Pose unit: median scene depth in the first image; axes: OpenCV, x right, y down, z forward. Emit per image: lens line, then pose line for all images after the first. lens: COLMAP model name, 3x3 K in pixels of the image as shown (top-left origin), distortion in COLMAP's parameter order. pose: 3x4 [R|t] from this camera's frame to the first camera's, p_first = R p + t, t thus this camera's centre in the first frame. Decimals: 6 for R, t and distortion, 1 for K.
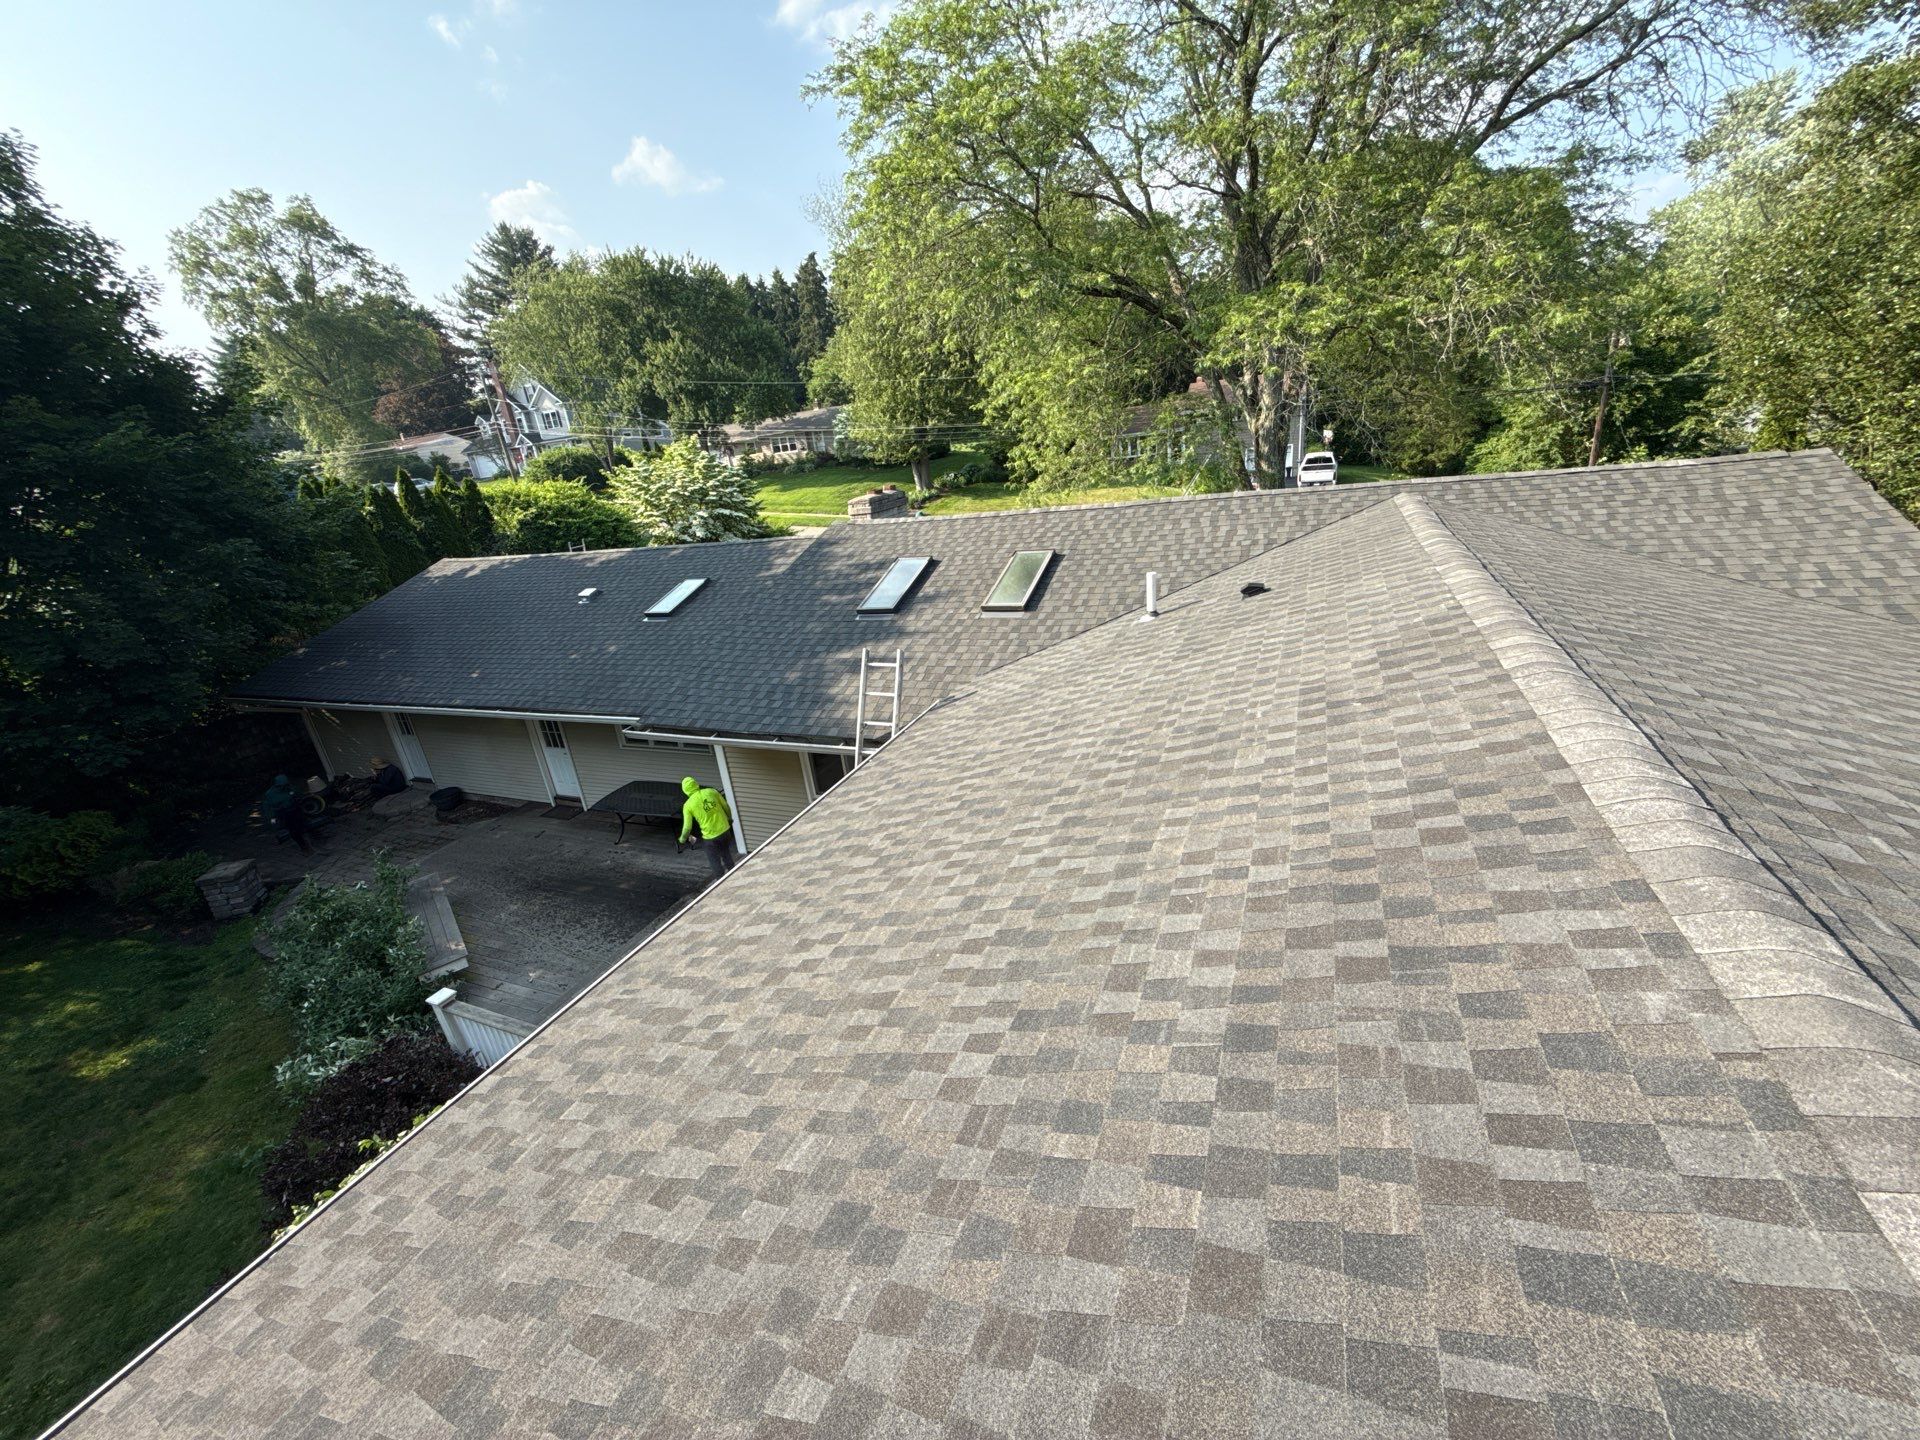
lens RADIAL K [[758.7, 0, 956.3], [0, 758.7, 717.6], [0, 0, 1]] dist [0.002361, -0.001045]
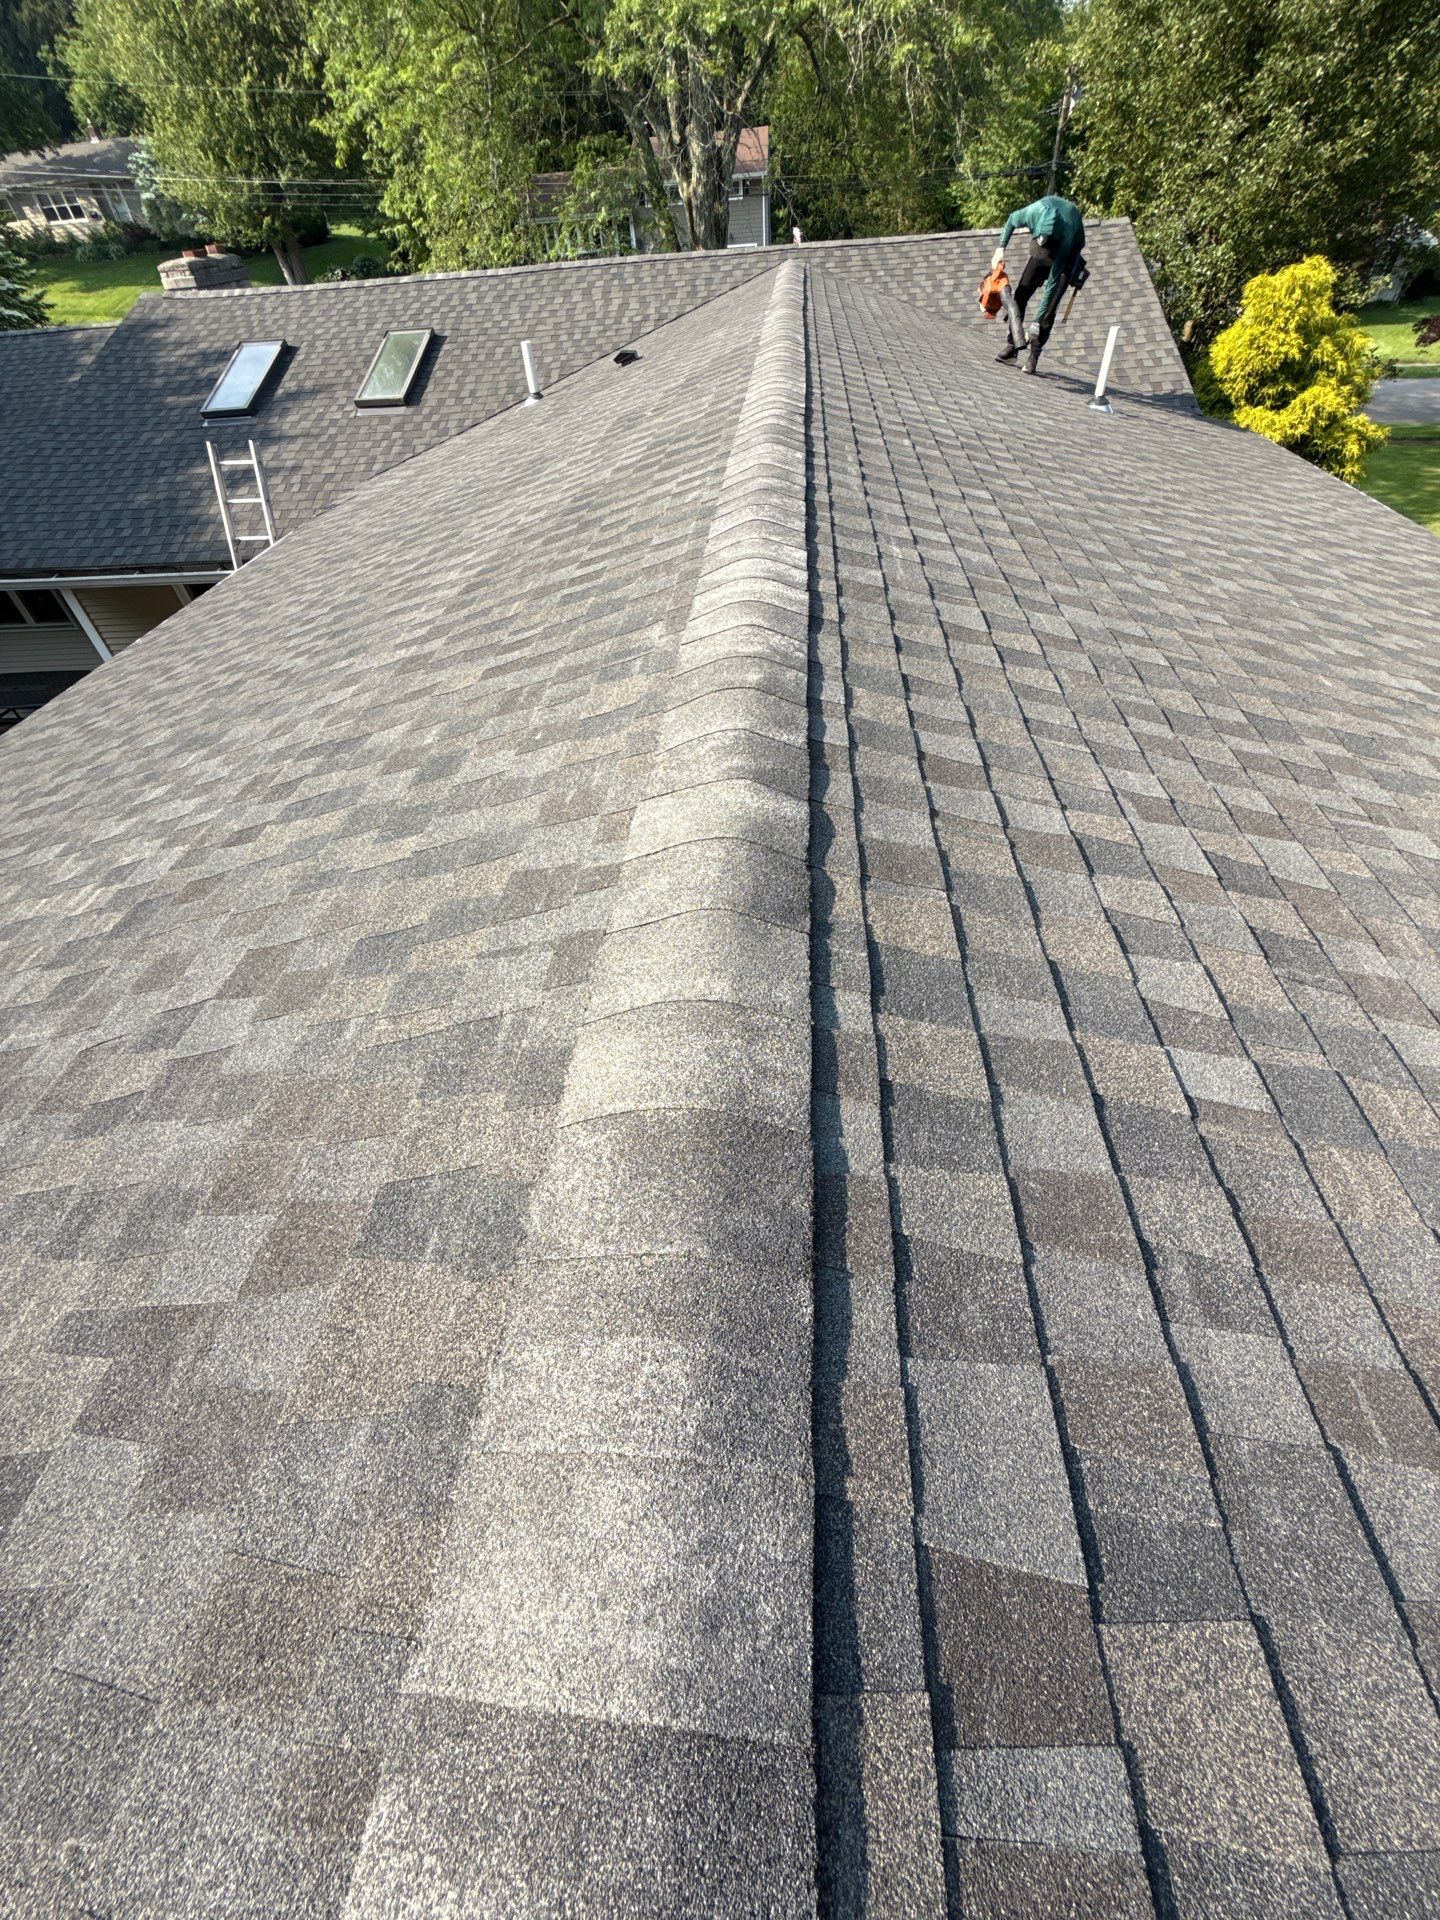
lens RADIAL K [[758.7, 0, 718.3], [0, 758.7, 959.7], [0, 0, 1]] dist [0.002361, -0.001045]
pose [[0.942738, -0.197416, 0.268835, 0.054750], [0.074516, 0.910310, 0.407165, 0.096023], [-0.325104, -0.363818, 0.872894, -0.116750]]
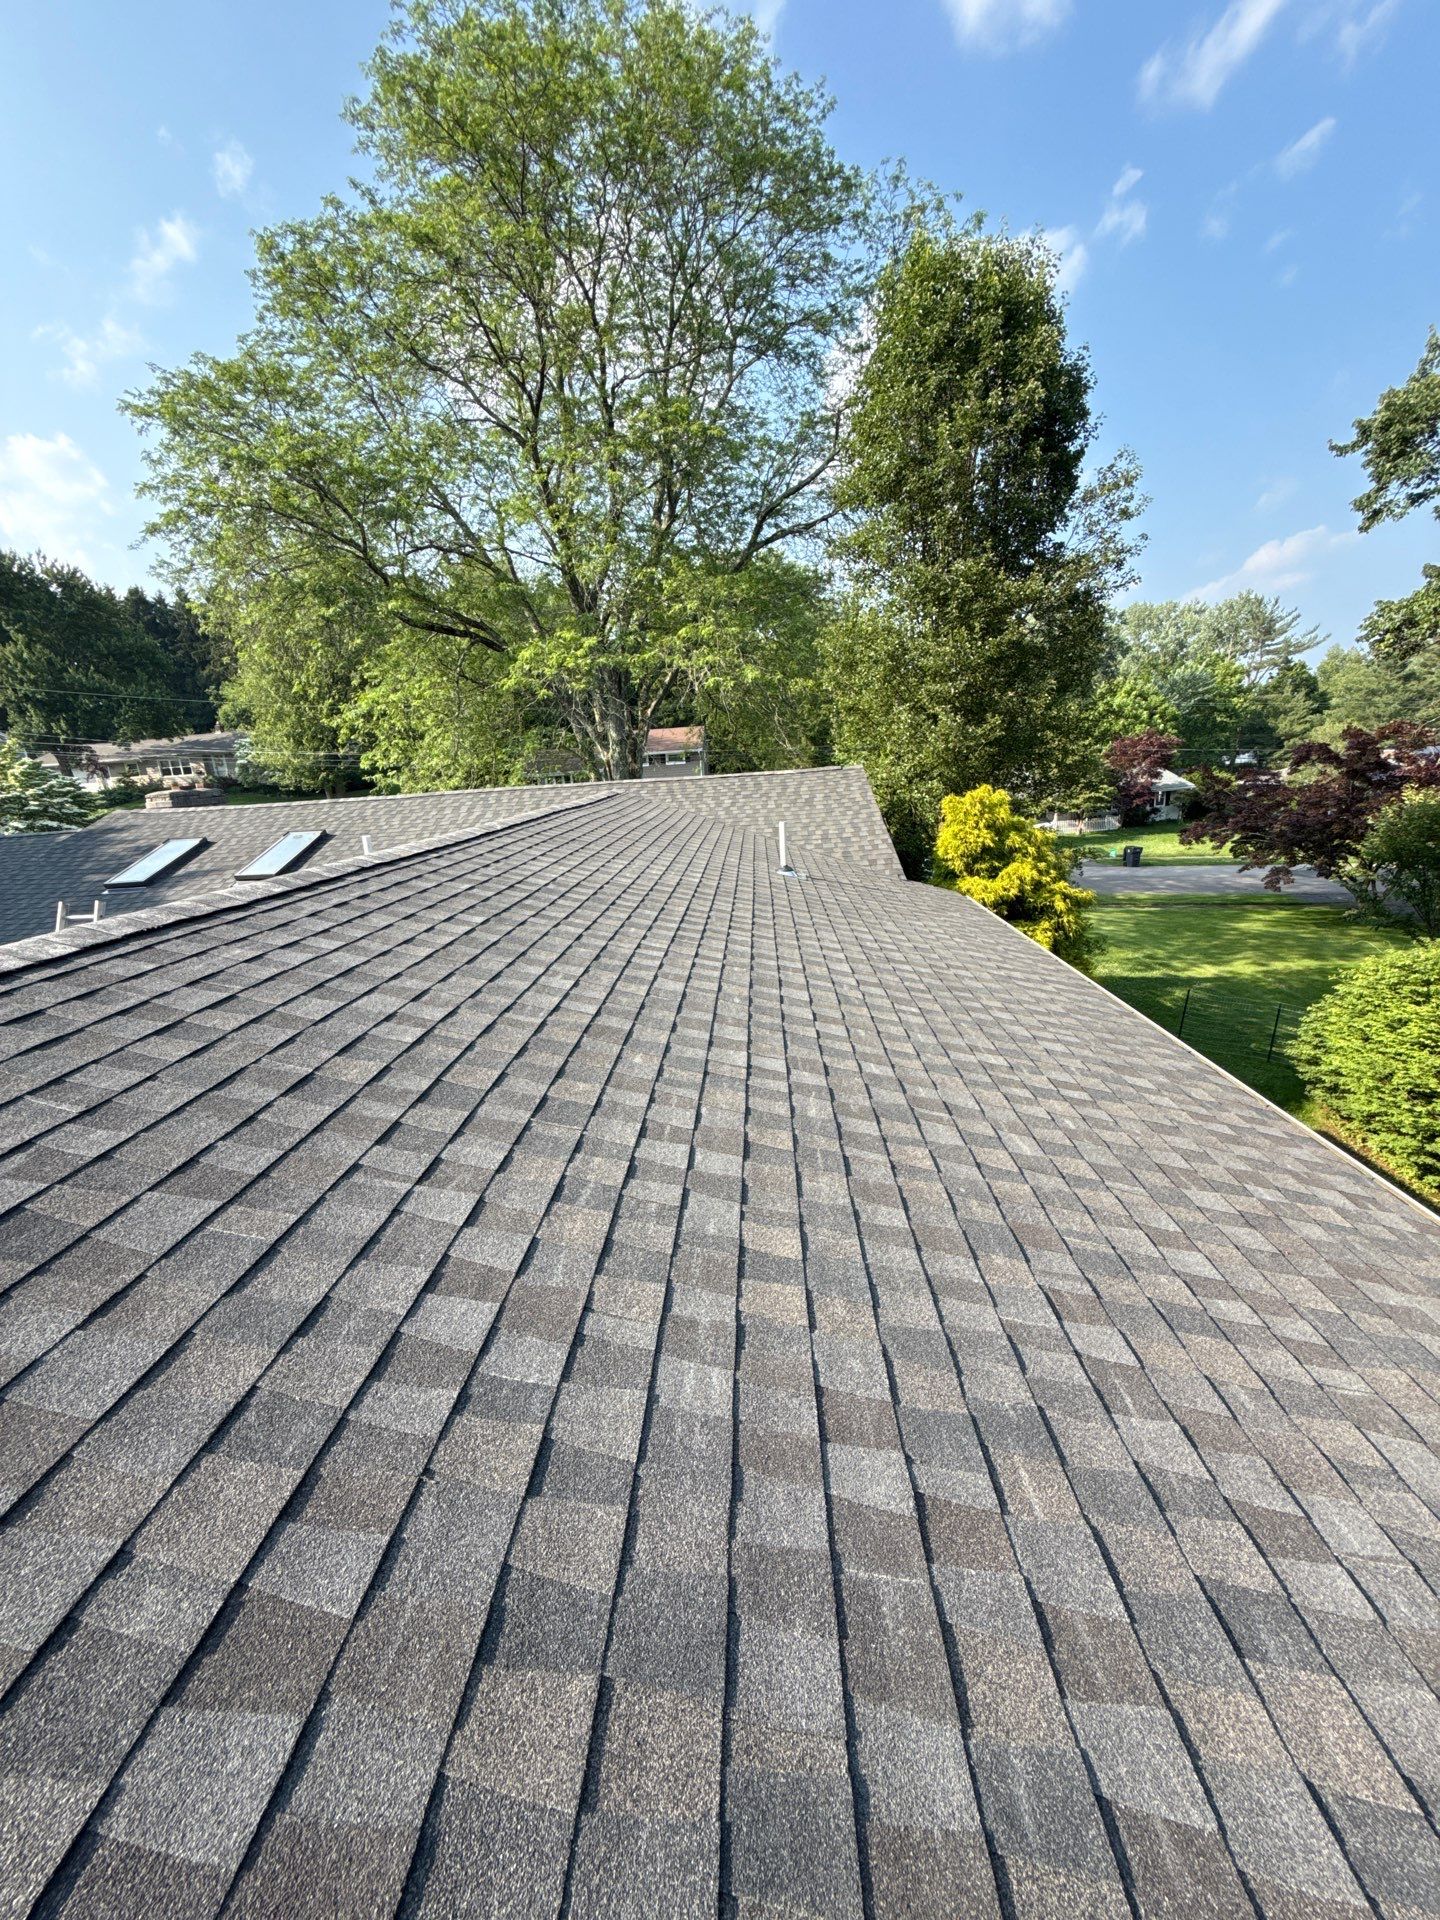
lens RADIAL K [[758.7, 0, 719.4], [0, 758.7, 967.5], [0, 0, 1]] dist [0.002361, -0.001045]
pose [[0.933855, -0.042474, 0.355122, 0.236608], [0.084335, 0.991075, -0.103236, 0.122689], [-0.347567, 0.126356, 0.929102, -0.173327]]
